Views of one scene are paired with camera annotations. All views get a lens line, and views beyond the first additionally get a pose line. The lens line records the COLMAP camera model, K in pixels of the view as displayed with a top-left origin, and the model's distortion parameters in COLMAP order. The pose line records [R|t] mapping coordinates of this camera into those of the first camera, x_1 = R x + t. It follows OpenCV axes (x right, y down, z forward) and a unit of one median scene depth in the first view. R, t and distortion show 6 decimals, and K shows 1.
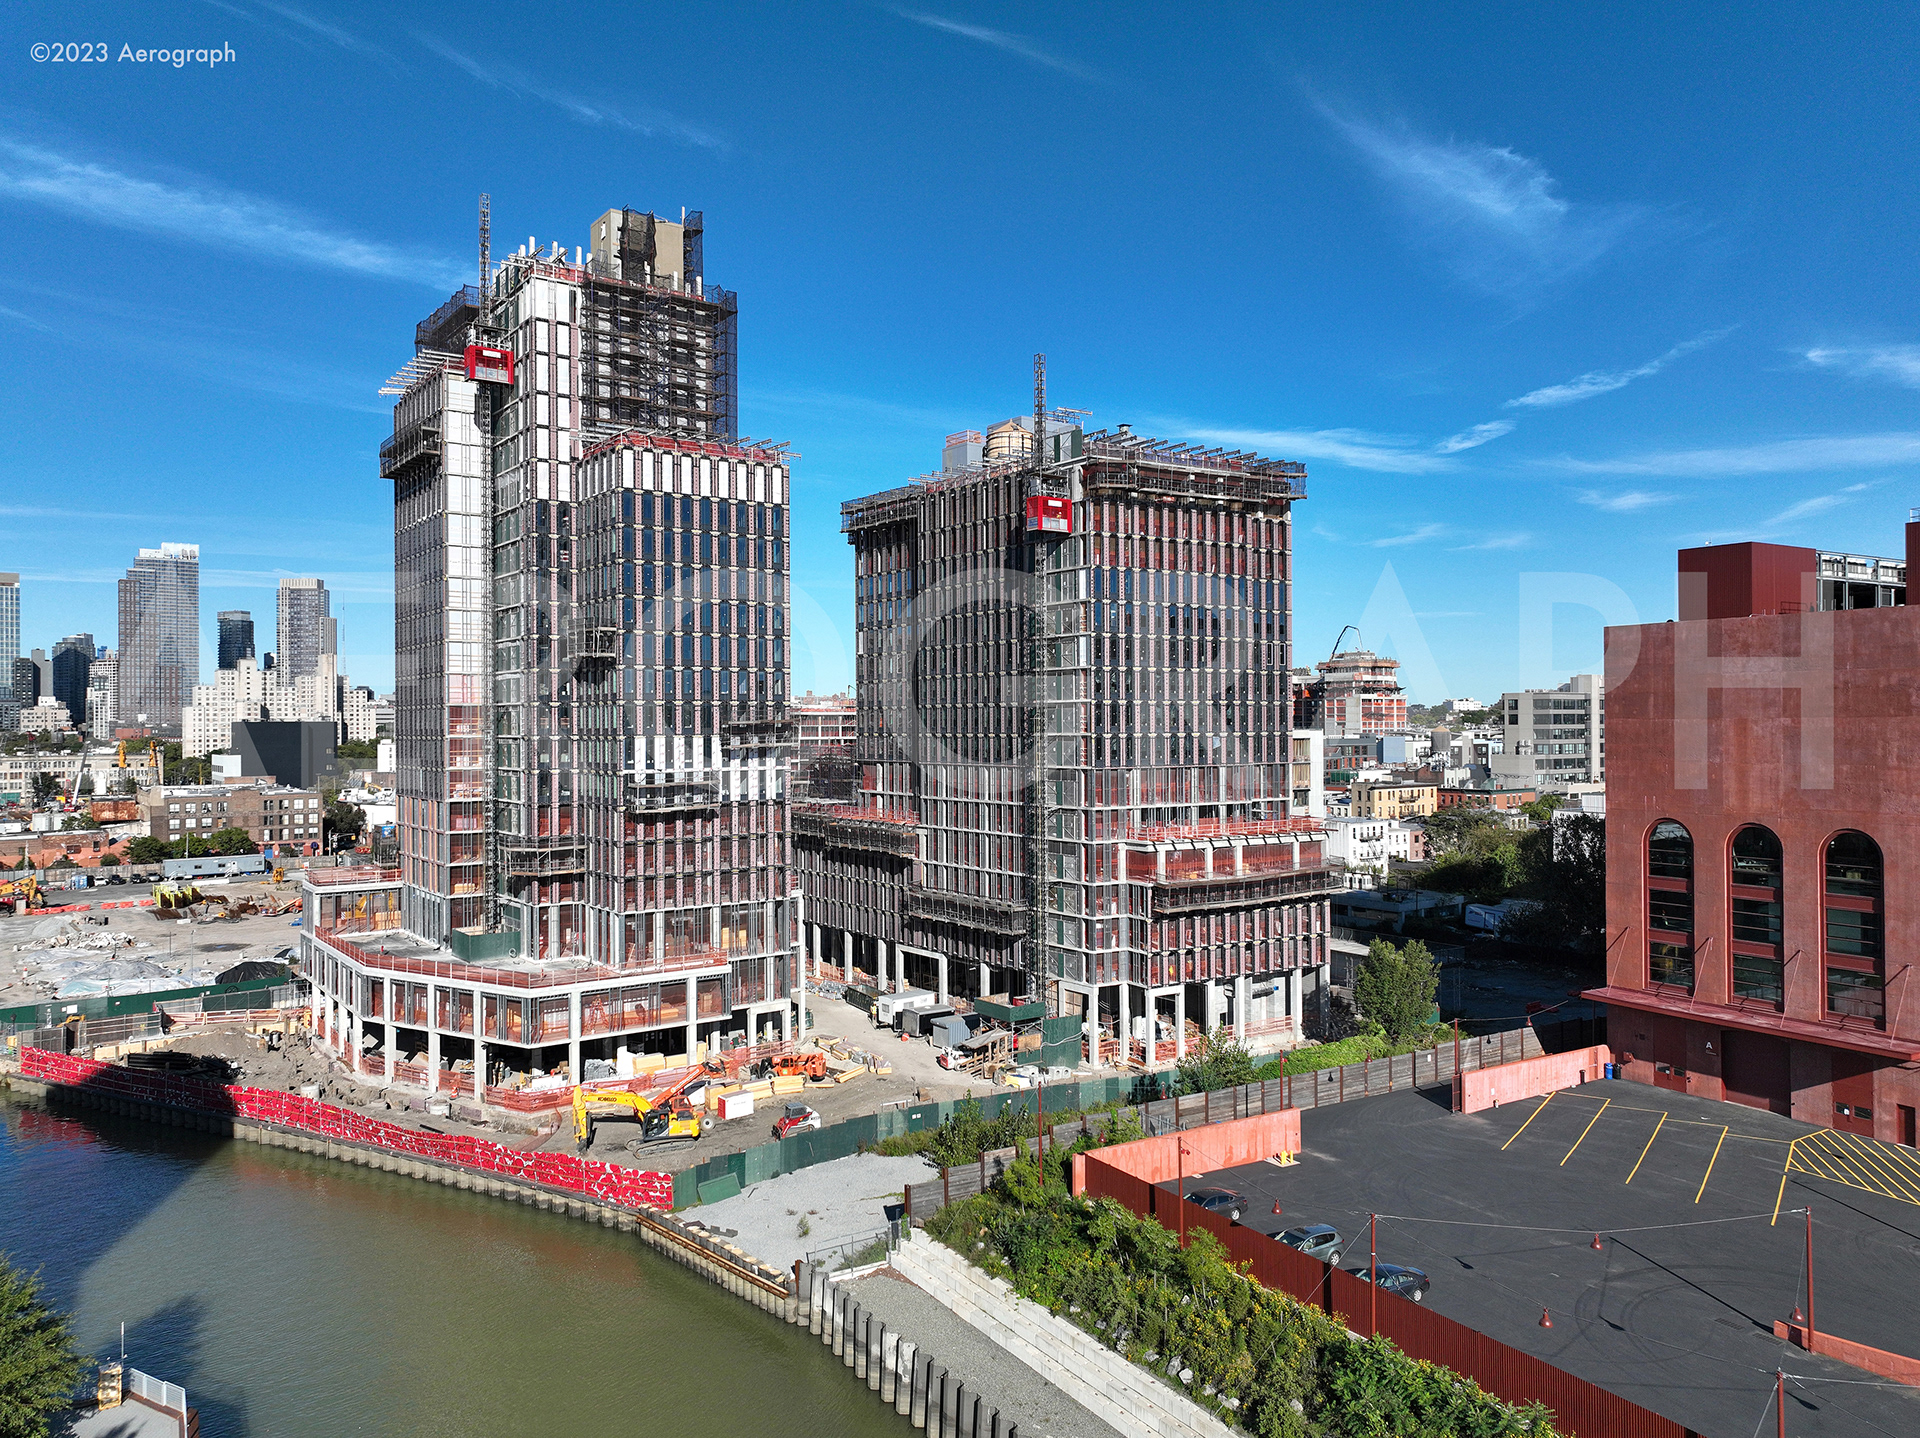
lens RADIAL K [[1348.6, 0, 959.9], [0, 1348.6, 724.2], [0, 0, 1]] dist [0.004794, 0.012590]
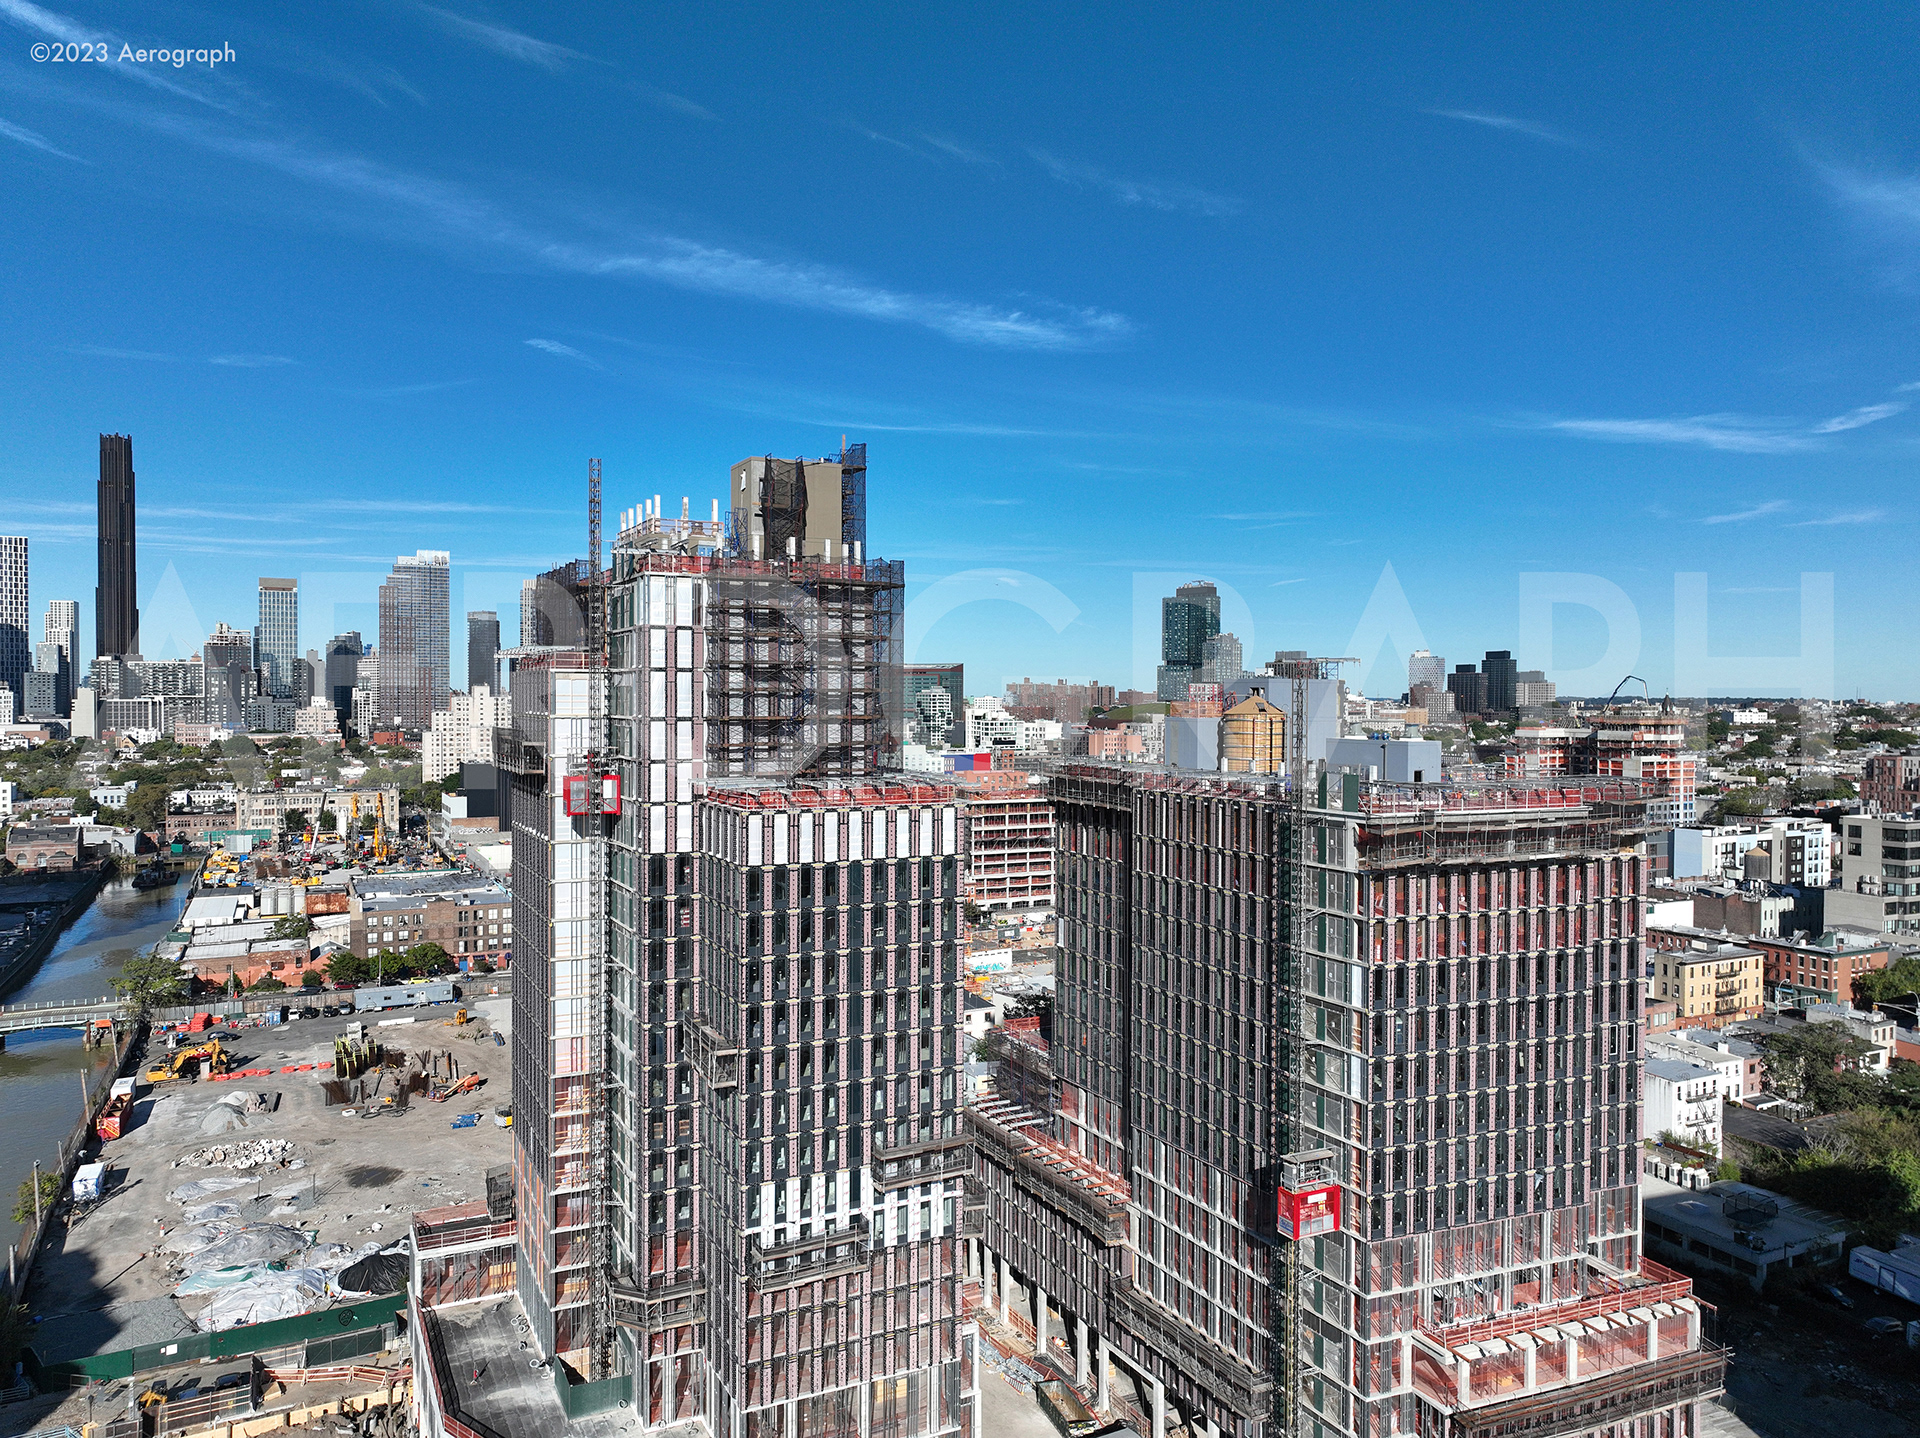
lens RADIAL K [[1348.6, 0, 961.2], [0, 1348.6, 724.4], [0, 0, 1]] dist [0.004794, 0.012590]
pose [[0.987109, 0.012906, -0.159531, -0.006060], [-0.009434, 0.999702, 0.022506, -0.255865], [0.159774, -0.020711, 0.986936, 0.239256]]
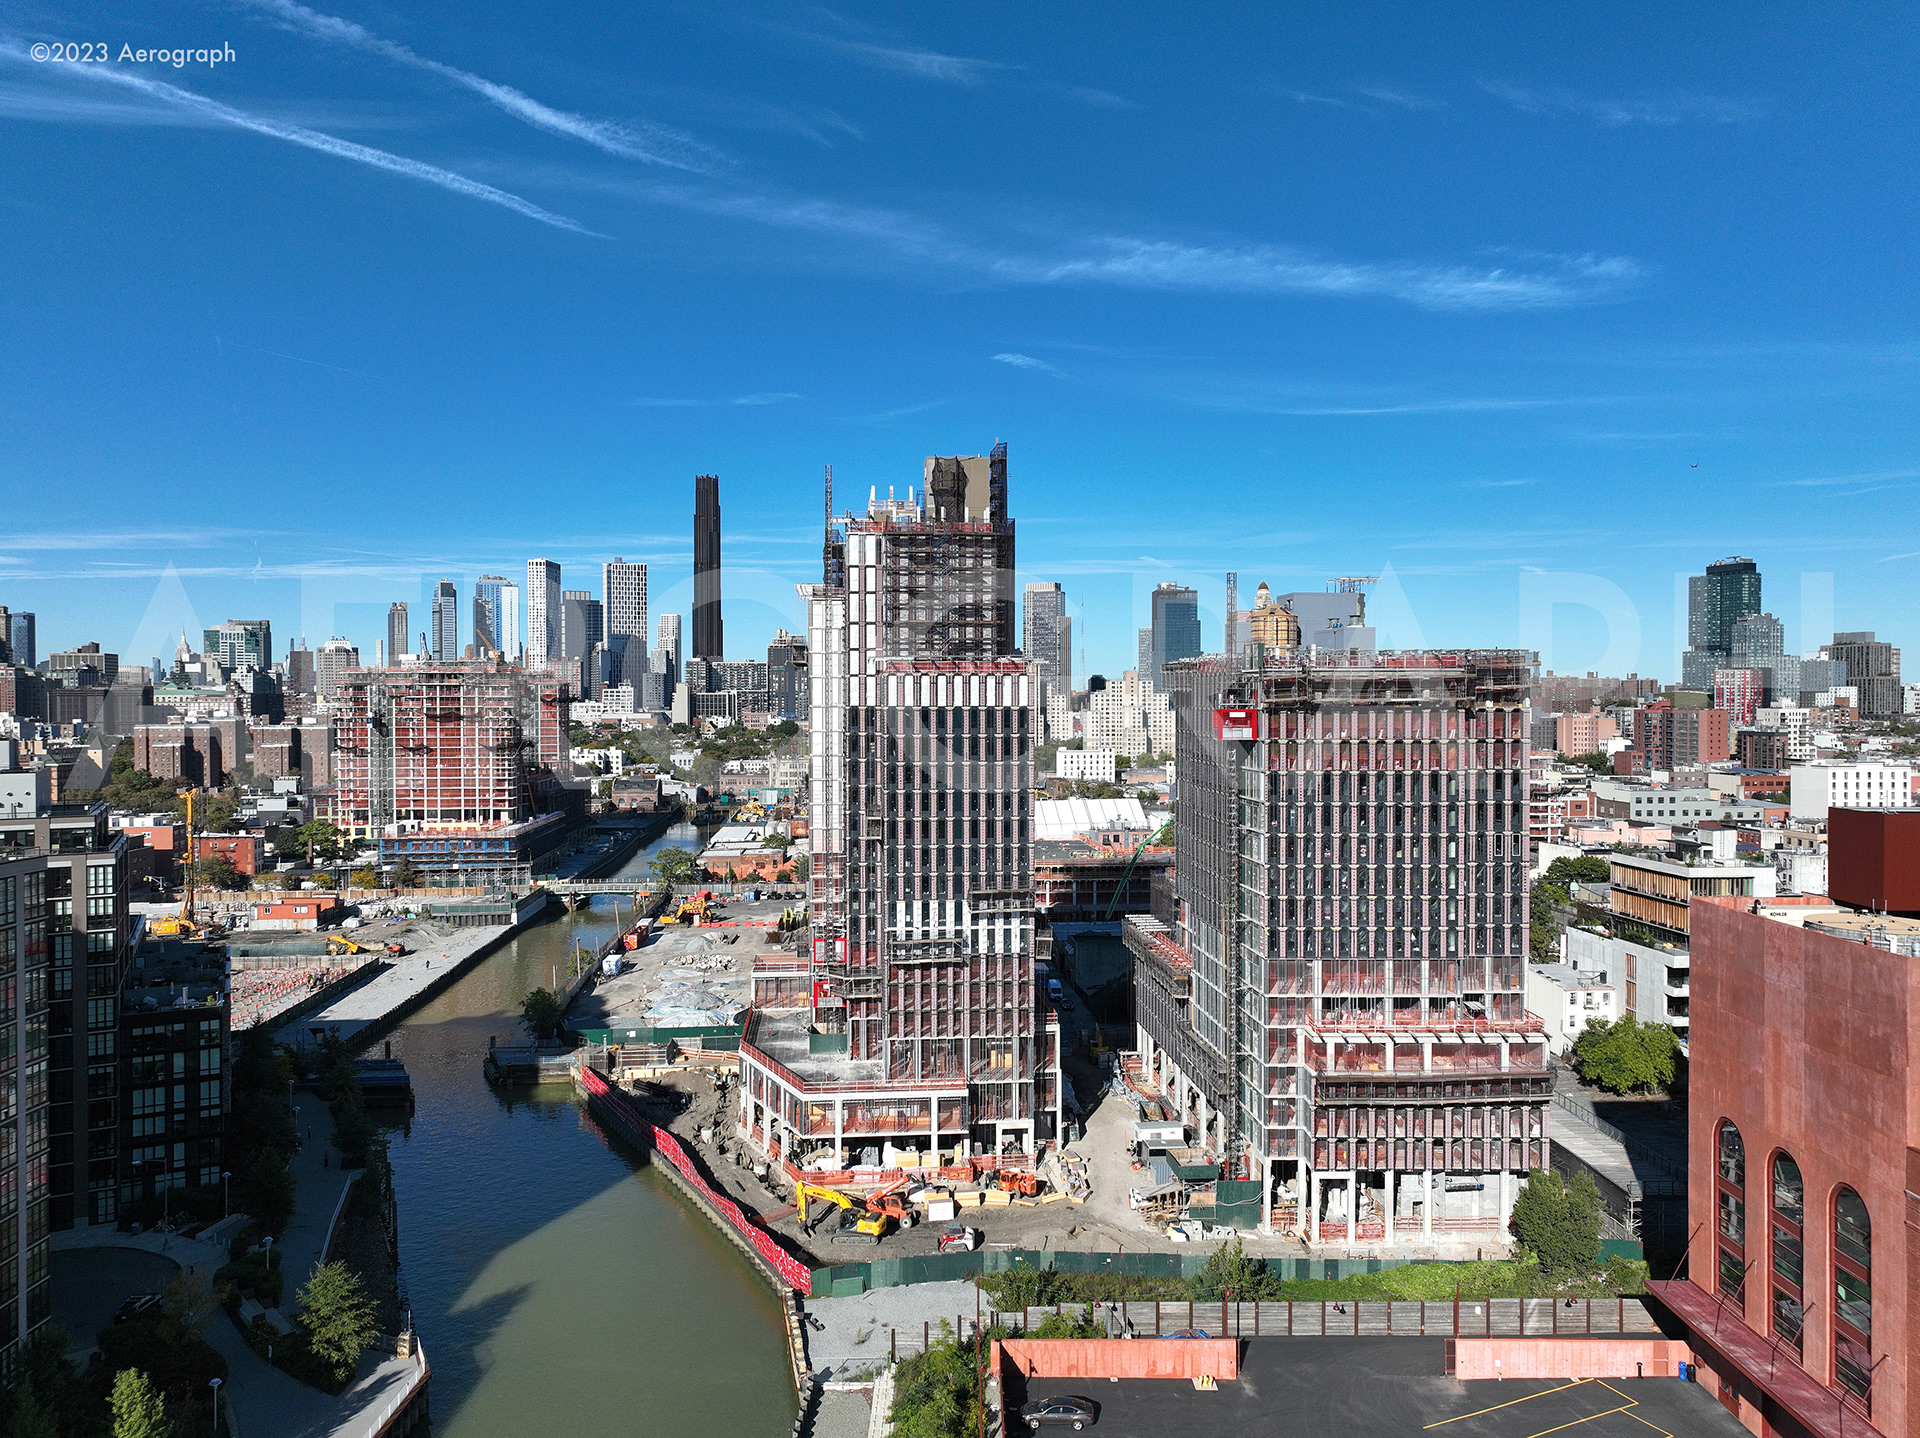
lens RADIAL K [[1348.6, 0, 963.5], [0, 1348.6, 726.3], [0, 0, 1]] dist [0.004794, 0.012590]
pose [[0.857516, 0.015688, -0.514218, 0.432750], [-0.003287, 0.999682, 0.025016, -0.175392], [0.514447, -0.019761, 0.857295, -0.050039]]
